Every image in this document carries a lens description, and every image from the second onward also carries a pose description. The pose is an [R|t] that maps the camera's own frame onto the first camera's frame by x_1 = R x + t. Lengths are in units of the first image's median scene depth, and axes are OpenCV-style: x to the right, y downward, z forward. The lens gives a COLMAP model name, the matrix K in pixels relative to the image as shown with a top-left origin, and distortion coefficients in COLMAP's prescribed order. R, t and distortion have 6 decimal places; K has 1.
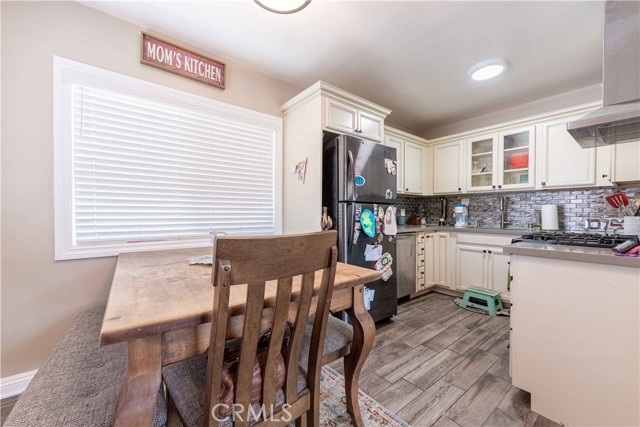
lens RADIAL K [[249.4, 0, 318.5], [0, 249.4, 215.2], [0, 0, 1]] dist [0.002411, -0.000447]
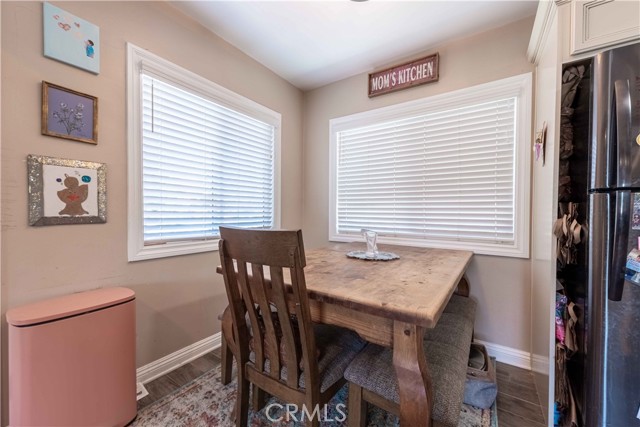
lens RADIAL K [[249.4, 0, 318.5], [0, 249.4, 215.2], [0, 0, 1]] dist [0.002411, -0.000447]
pose [[0.301043, 0.011499, -0.953541, 0.293469], [-0.015433, 0.999855, 0.007185, -0.001155], [0.953486, 0.012553, 0.301177, 0.231838]]
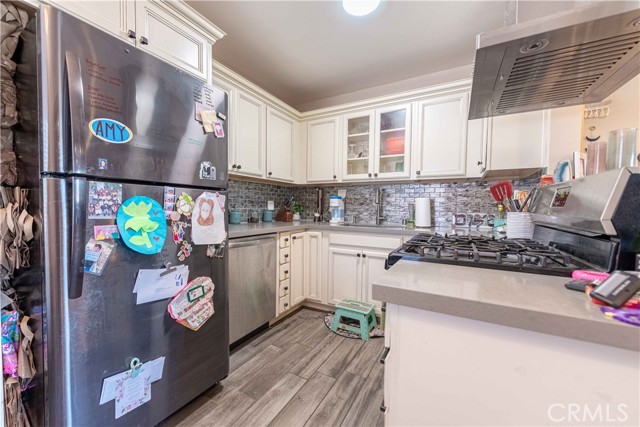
lens RADIAL K [[249.4, 0, 318.5], [0, 249.4, 215.2], [0, 0, 1]] dist [0.002411, -0.000447]
pose [[0.923525, -0.003988, 0.383517, 0.248900], [-0.006252, 0.999657, 0.025451, -0.001201], [-0.383487, -0.025902, 0.923183, 0.327134]]
